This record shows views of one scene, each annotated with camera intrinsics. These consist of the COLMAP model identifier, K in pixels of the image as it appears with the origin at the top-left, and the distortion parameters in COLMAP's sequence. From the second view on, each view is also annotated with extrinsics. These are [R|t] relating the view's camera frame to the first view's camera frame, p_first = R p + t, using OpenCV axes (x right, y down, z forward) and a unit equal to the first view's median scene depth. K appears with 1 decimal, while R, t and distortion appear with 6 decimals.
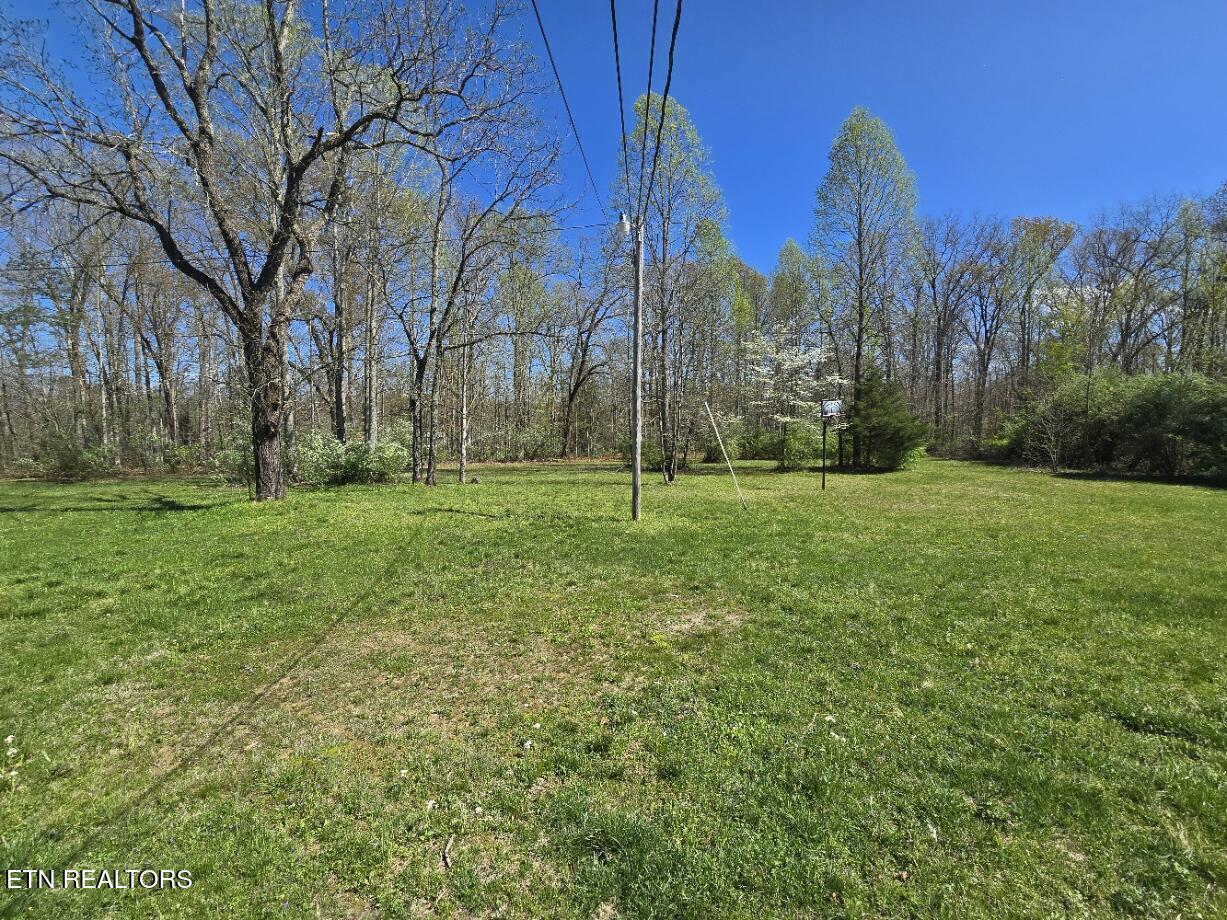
lens RADIAL K [[505.9, 0, 604.0], [0, 505.9, 451.4], [0, 0, 1]] dist [-0.005579, 0.002133]
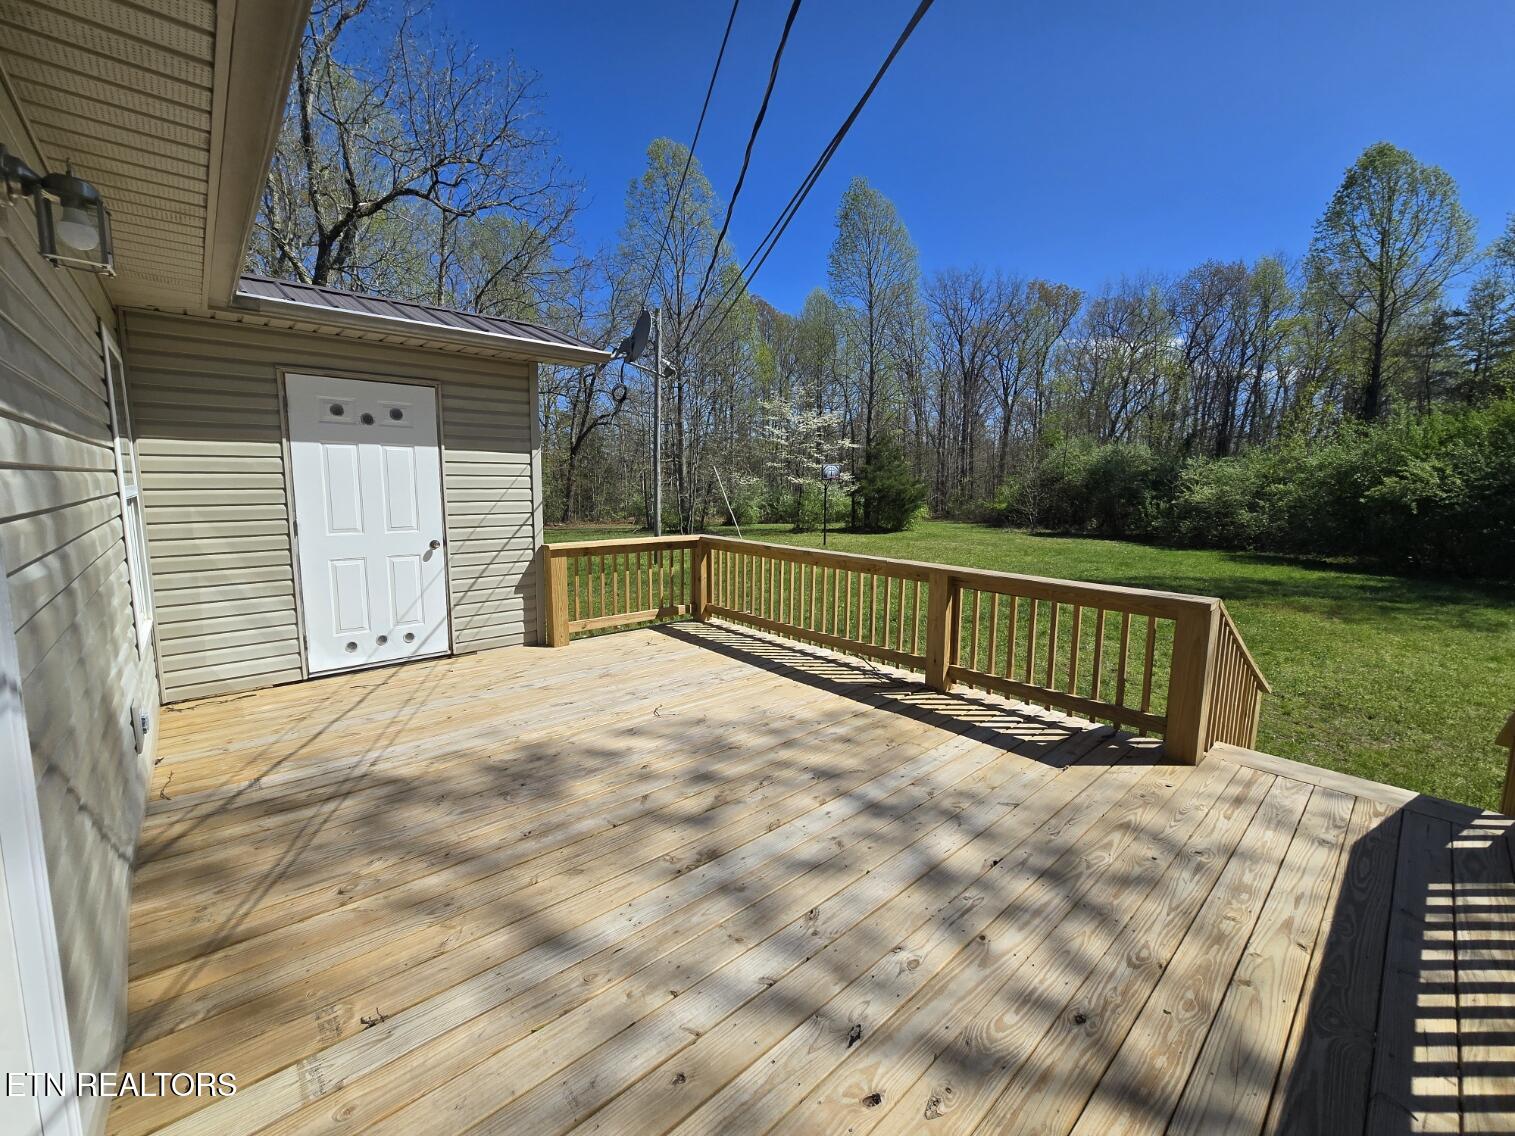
lens RADIAL K [[624.7, 0, 753.7], [0, 624.7, 568.8], [0, 0, 1]] dist [-0.005579, 0.002133]
pose [[0.973350, -0.019543, 0.228492, -0.021727], [0.001128, 0.996758, 0.080449, 0.010554], [-0.229323, -0.078048, 0.970216, -0.198964]]
